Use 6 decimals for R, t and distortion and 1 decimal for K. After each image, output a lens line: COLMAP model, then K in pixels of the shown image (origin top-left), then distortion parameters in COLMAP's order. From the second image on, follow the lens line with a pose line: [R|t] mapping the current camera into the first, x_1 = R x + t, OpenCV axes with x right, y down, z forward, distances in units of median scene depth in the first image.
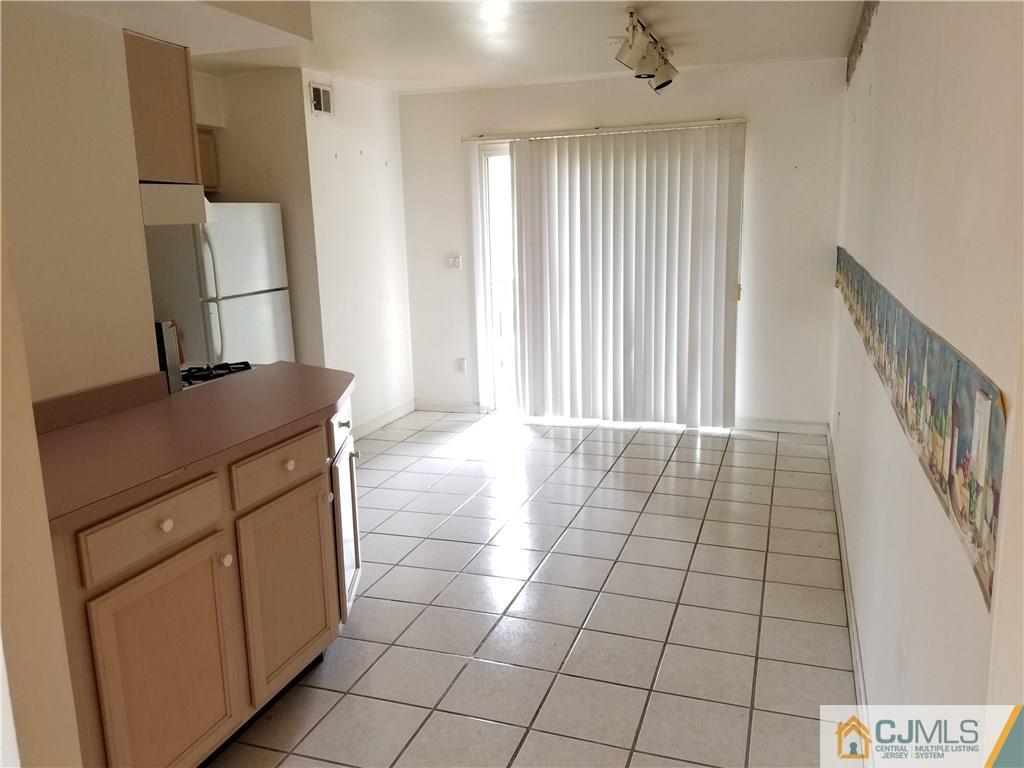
lens RADIAL K [[804.5, 0, 505.2], [0, 804.5, 373.8], [0, 0, 1]] dist [0.070624, -0.113757]
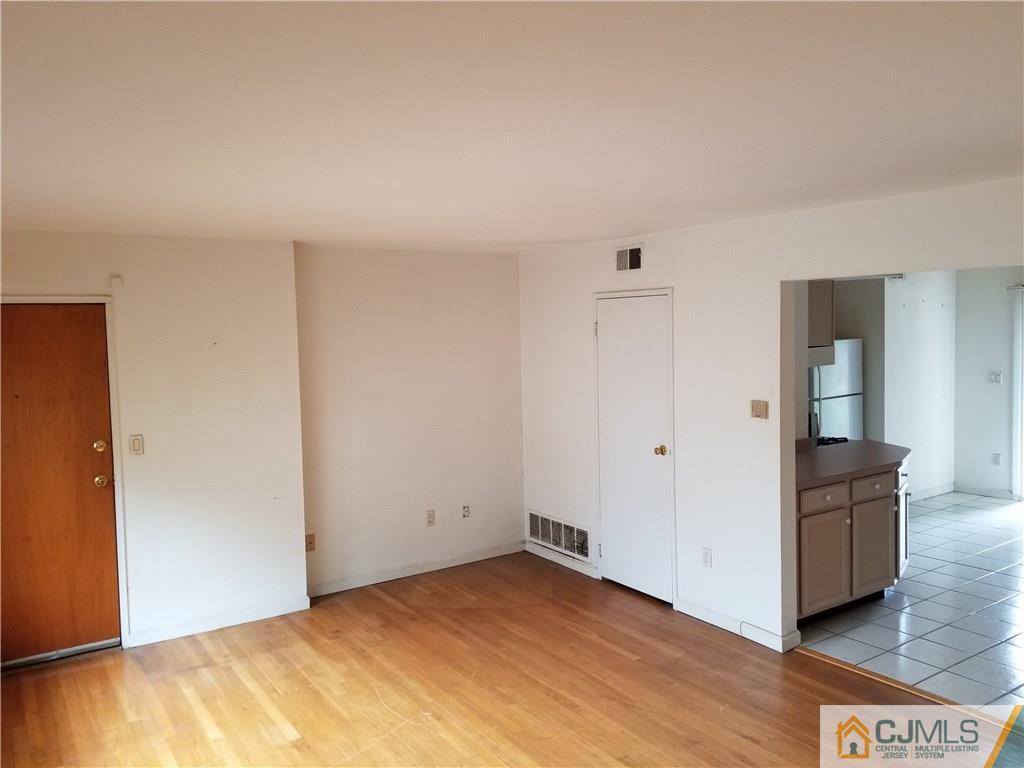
lens RADIAL K [[805.8, 0, 516.0], [0, 805.8, 384.1], [0, 0, 1]] dist [0.049537, -0.078055]
pose [[0.810382, 0.047500, -0.583974, 0.148818], [-0.102943, 0.992747, -0.062104, 0.060682], [0.576788, 0.110444, 0.809394, -0.995297]]
